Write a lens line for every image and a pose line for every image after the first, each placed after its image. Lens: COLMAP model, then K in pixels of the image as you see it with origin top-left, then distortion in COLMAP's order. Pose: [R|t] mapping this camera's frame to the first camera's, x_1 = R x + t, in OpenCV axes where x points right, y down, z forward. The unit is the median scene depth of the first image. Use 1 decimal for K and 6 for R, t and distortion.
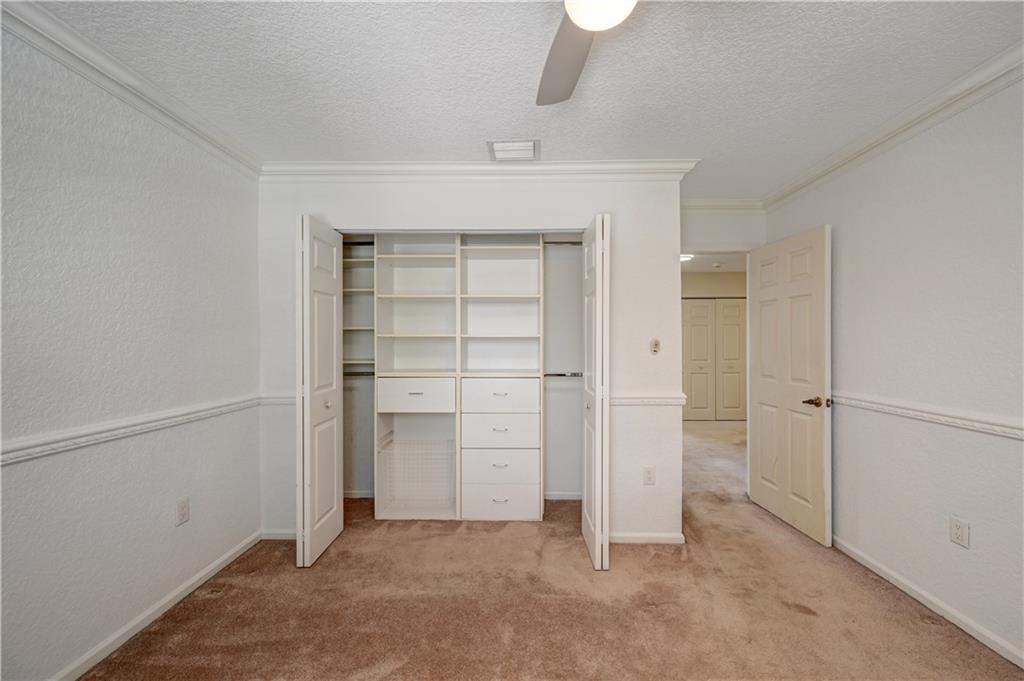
lens RADIAL K [[403.0, 0, 512.0], [0, 403.0, 340.5], [0, 0, 1]] dist [0.001917, 0.000143]
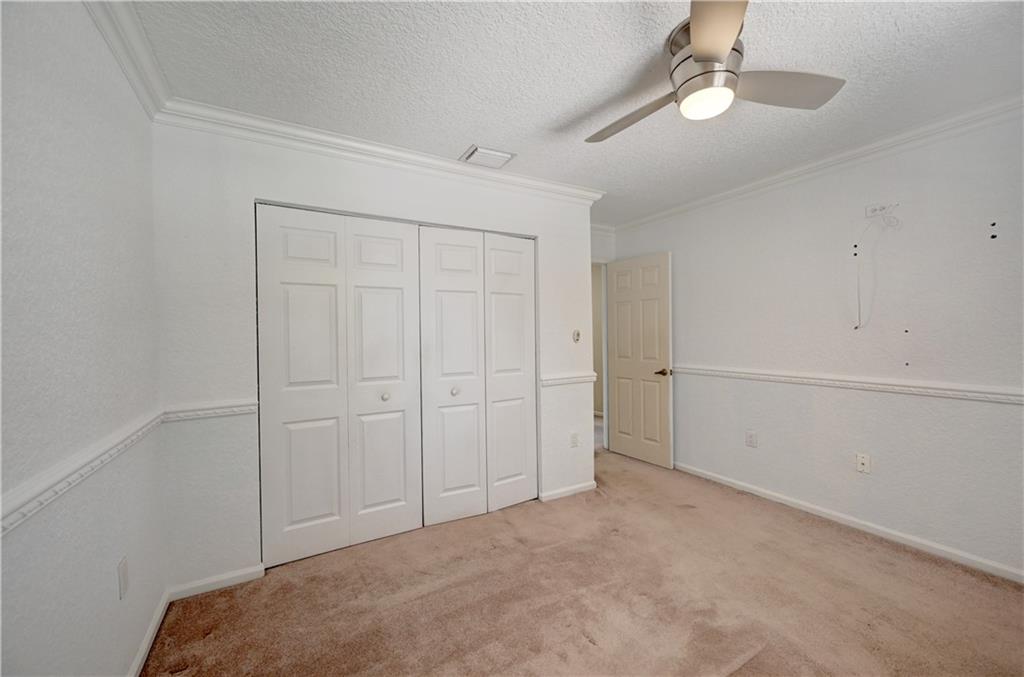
lens RADIAL K [[409.4, 0, 515.1], [0, 409.4, 333.9], [0, 0, 1]] dist [0.000280, -0.000089]
pose [[0.850741, -0.011466, 0.525461, -0.487747], [0.008617, 0.999932, 0.007868, -0.003951], [-0.525515, -0.002166, 0.850781, 0.020397]]
